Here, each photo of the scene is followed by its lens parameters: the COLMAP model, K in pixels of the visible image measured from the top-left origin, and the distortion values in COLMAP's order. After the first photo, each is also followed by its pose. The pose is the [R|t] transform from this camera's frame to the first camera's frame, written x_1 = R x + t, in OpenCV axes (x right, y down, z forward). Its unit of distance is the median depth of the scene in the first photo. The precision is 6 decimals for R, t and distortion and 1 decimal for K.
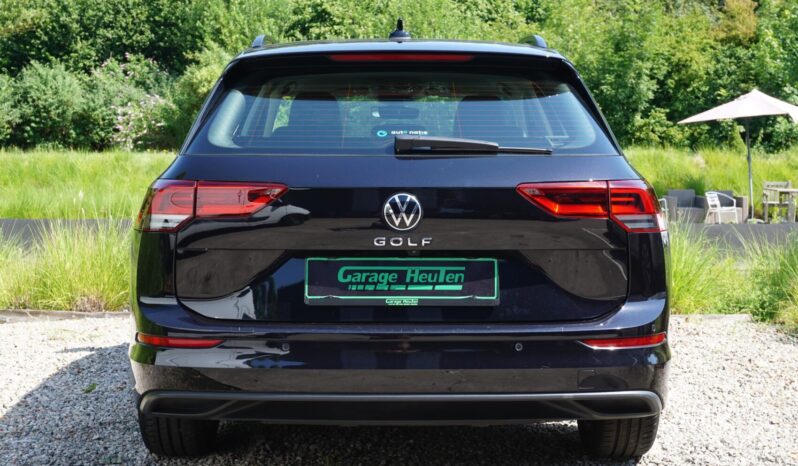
lens RADIAL K [[1220.7, 0, 379.9], [0, 1220.7, 241.0], [0, 0, 1]] dist [0.057074, 0.000000]
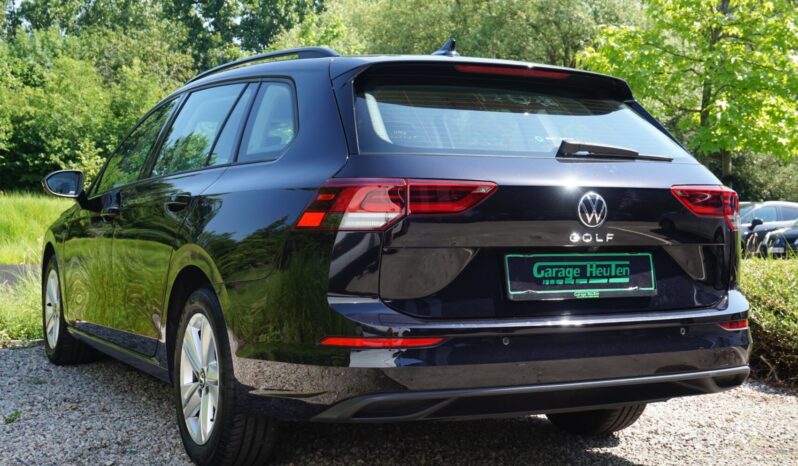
lens RADIAL K [[1038.7, 0, 392.2], [0, 1038.7, 240.2], [0, 0, 1]] dist [0.051074, 0.000000]
pose [[0.897253, -0.008722, 0.441432, -0.534066], [0.025409, 0.999168, -0.031906, 0.026897], [-0.440786, 0.039844, 0.896727, 0.256347]]
